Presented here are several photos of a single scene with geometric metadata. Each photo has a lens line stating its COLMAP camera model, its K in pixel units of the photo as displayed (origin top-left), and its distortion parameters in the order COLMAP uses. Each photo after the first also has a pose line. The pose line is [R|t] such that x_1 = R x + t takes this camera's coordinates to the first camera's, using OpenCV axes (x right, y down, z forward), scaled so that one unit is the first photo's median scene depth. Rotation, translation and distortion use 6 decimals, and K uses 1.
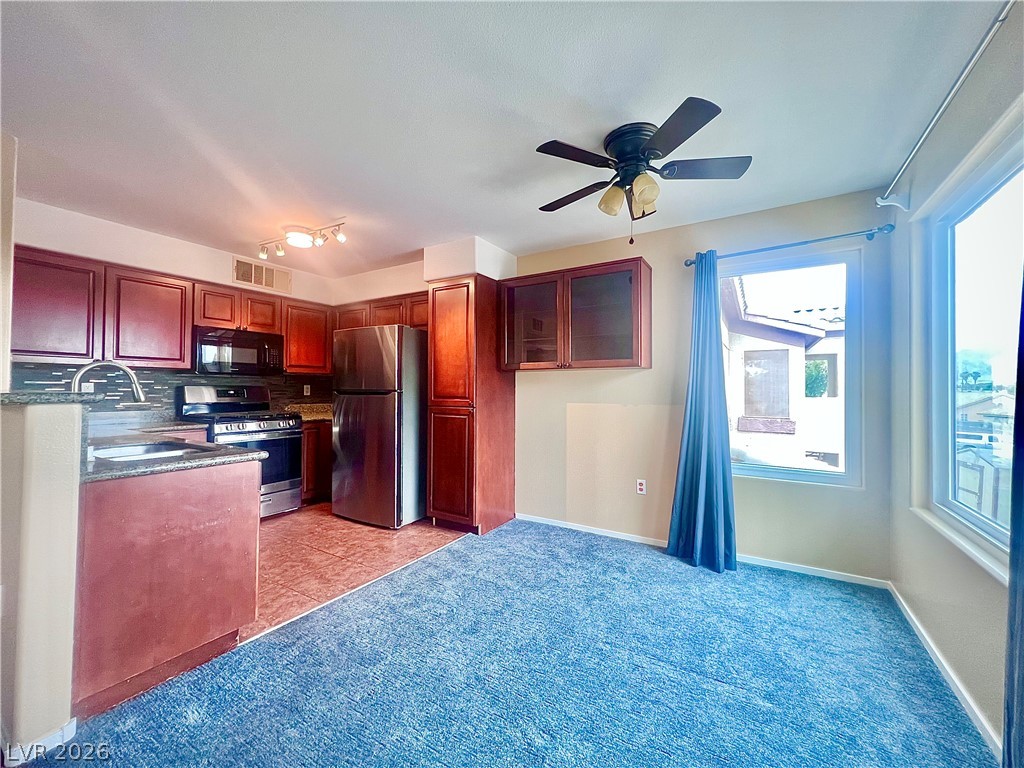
lens RADIAL K [[416.1, 0, 512.0], [0, 416.1, 384.0], [0, 0, 1]] dist [-0.003657, 0.002788]
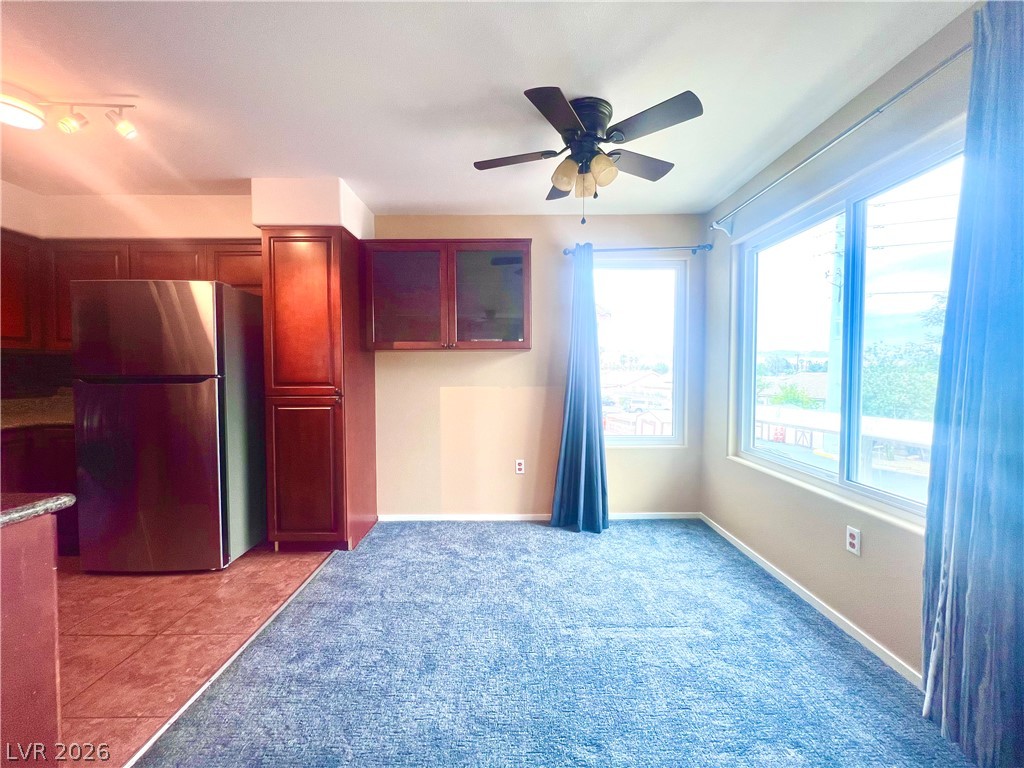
lens RADIAL K [[413.6, 0, 512.0], [0, 413.6, 384.0], [0, 0, 1]] dist [-0.000804, 0.000416]
pose [[0.848687, -0.024289, 0.528338, -0.257057], [0.001178, 0.999029, 0.044036, -0.001230], [-0.528895, -0.036750, 0.847891, 0.165523]]
